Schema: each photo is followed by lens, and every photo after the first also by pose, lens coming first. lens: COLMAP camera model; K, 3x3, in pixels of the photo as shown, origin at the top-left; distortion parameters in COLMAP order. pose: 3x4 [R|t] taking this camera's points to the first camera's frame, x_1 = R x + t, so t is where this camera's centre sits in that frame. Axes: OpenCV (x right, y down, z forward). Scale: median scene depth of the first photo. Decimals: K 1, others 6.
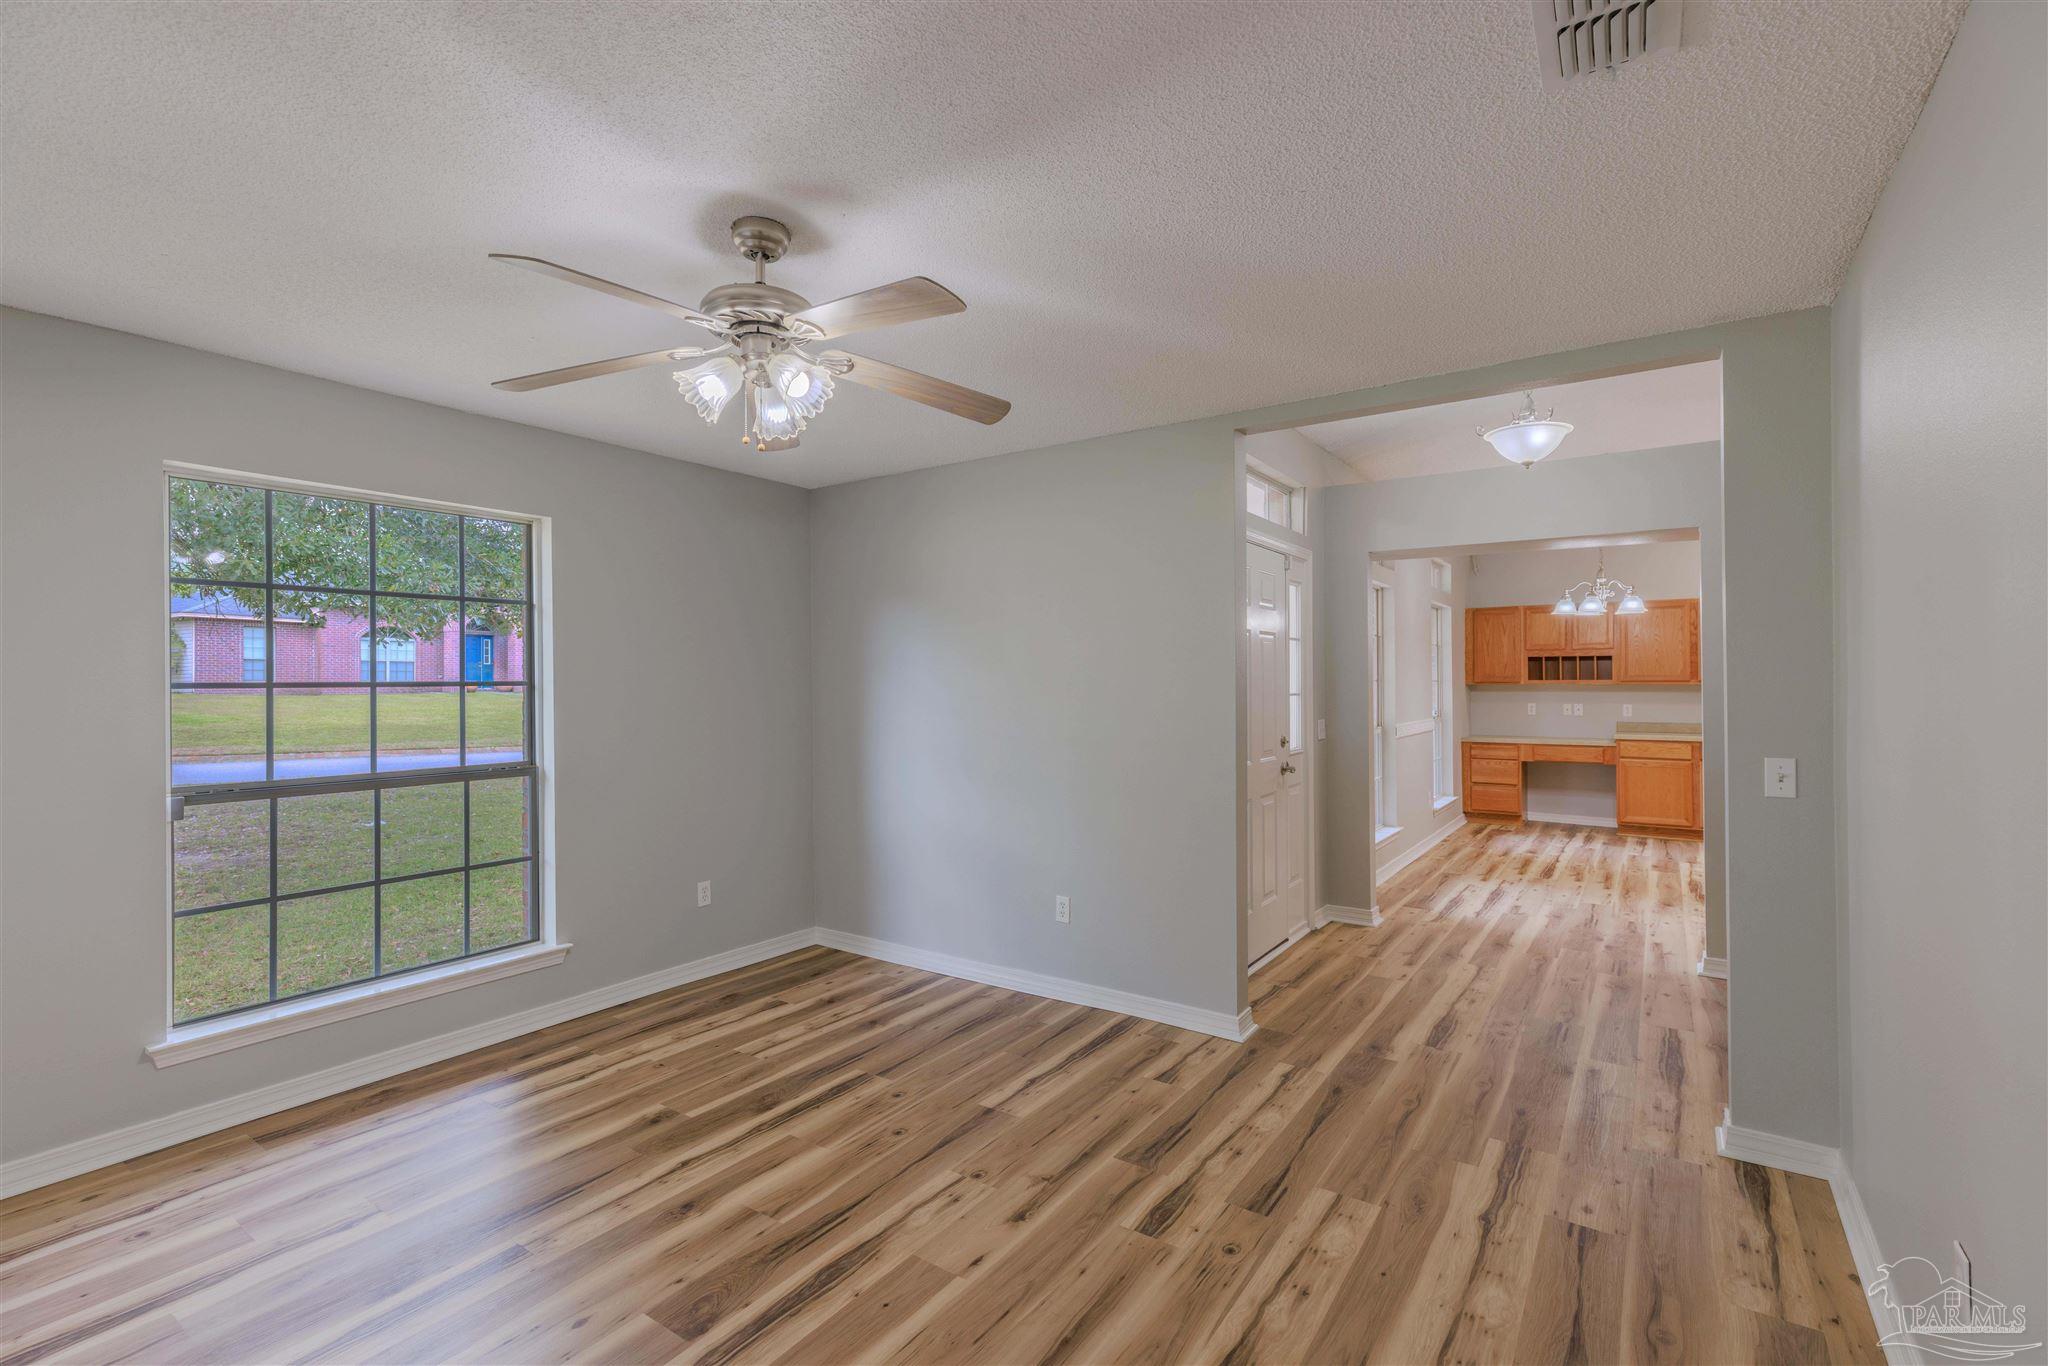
lens RADIAL K [[917.1, 0, 1015.8], [0, 917.1, 674.5], [0, 0, 1]] dist [0.004401, -0.000493]
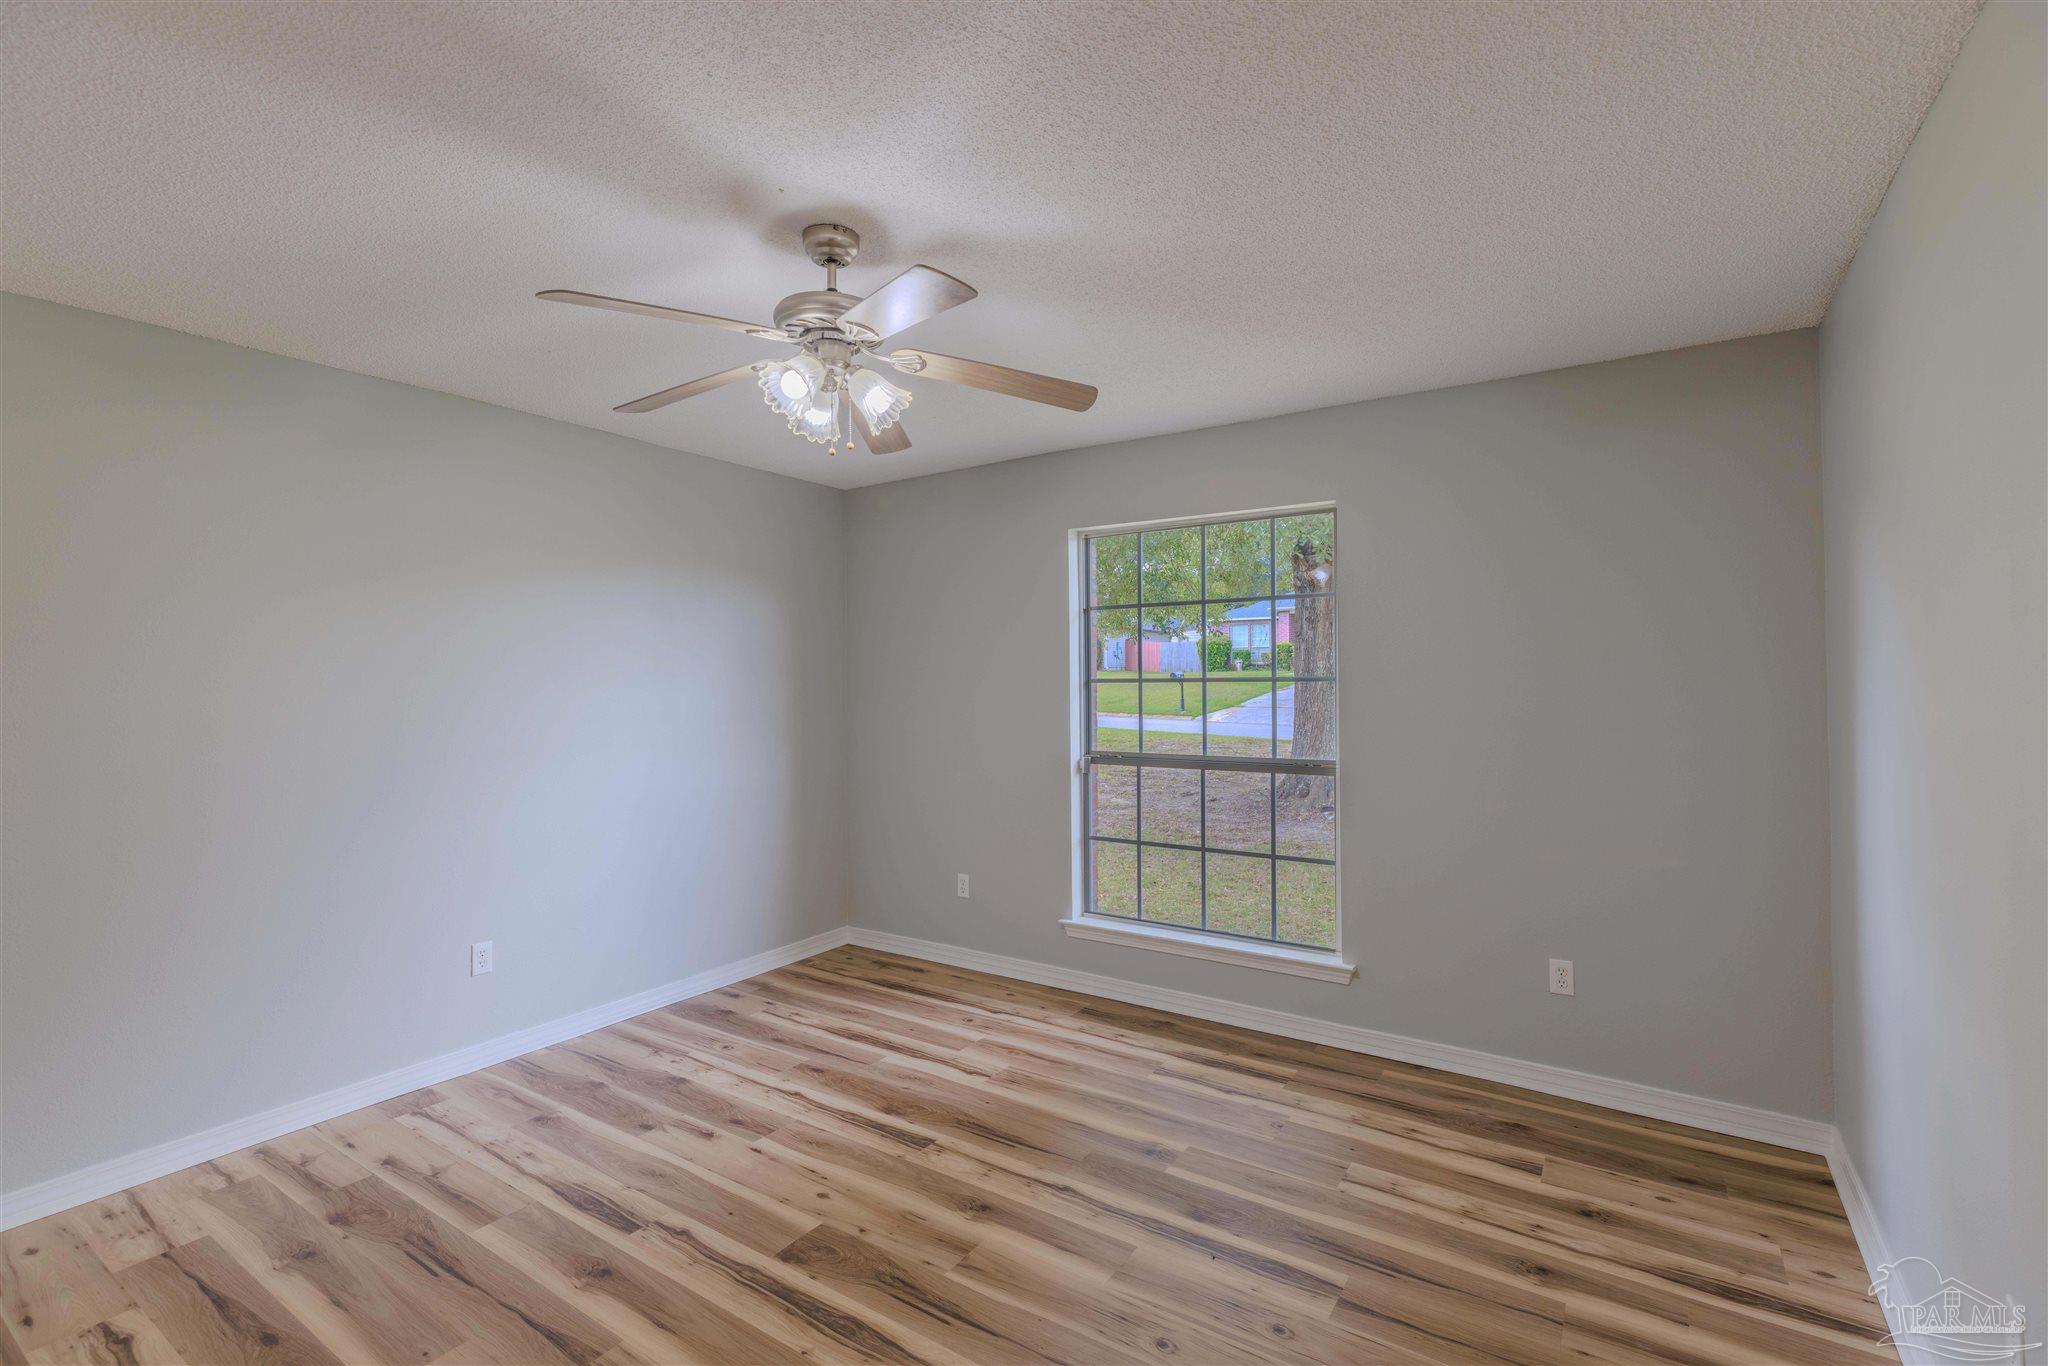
lens RADIAL K [[917.1, 0, 1015.8], [0, 917.1, 674.5], [0, 0, 1]] dist [0.004401, -0.000493]
pose [[0.019145, 0.001674, -0.999815, 0.485465], [0.014166, 0.999898, 0.001946, 0.000918], [0.999716, -0.014200, 0.019119, 0.783917]]
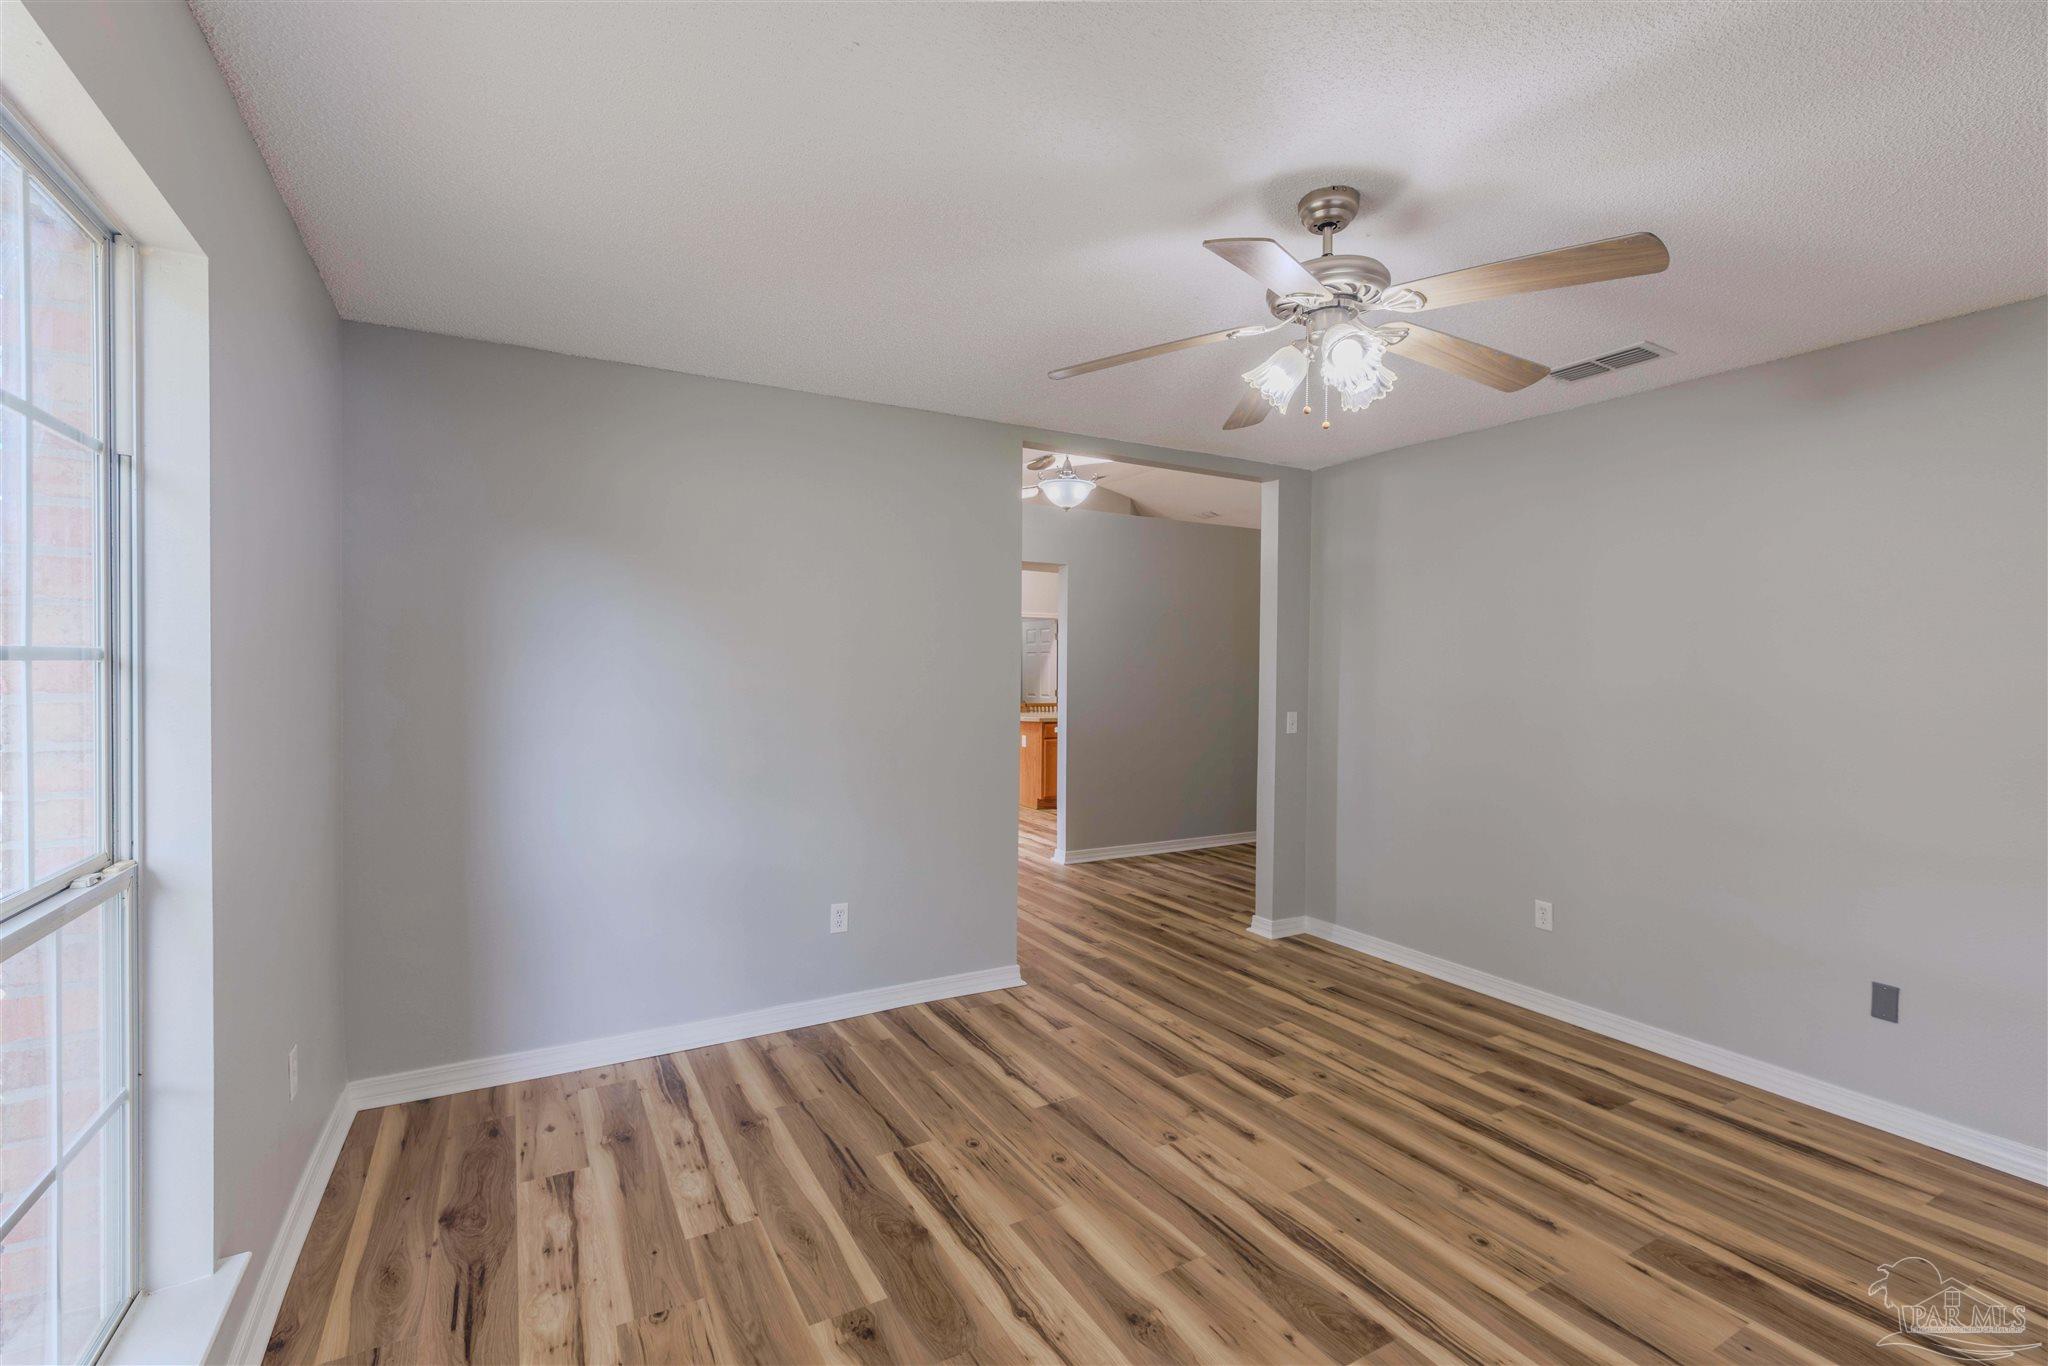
lens RADIAL K [[917.1, 0, 1015.8], [0, 917.1, 674.5], [0, 0, 1]] dist [0.004401, -0.000493]
pose [[0.431461, 0.002360, 0.902128, -0.858743], [-0.017076, 0.999839, 0.005552, 0.012730], [-0.901970, -0.017800, 0.431432, 0.580426]]
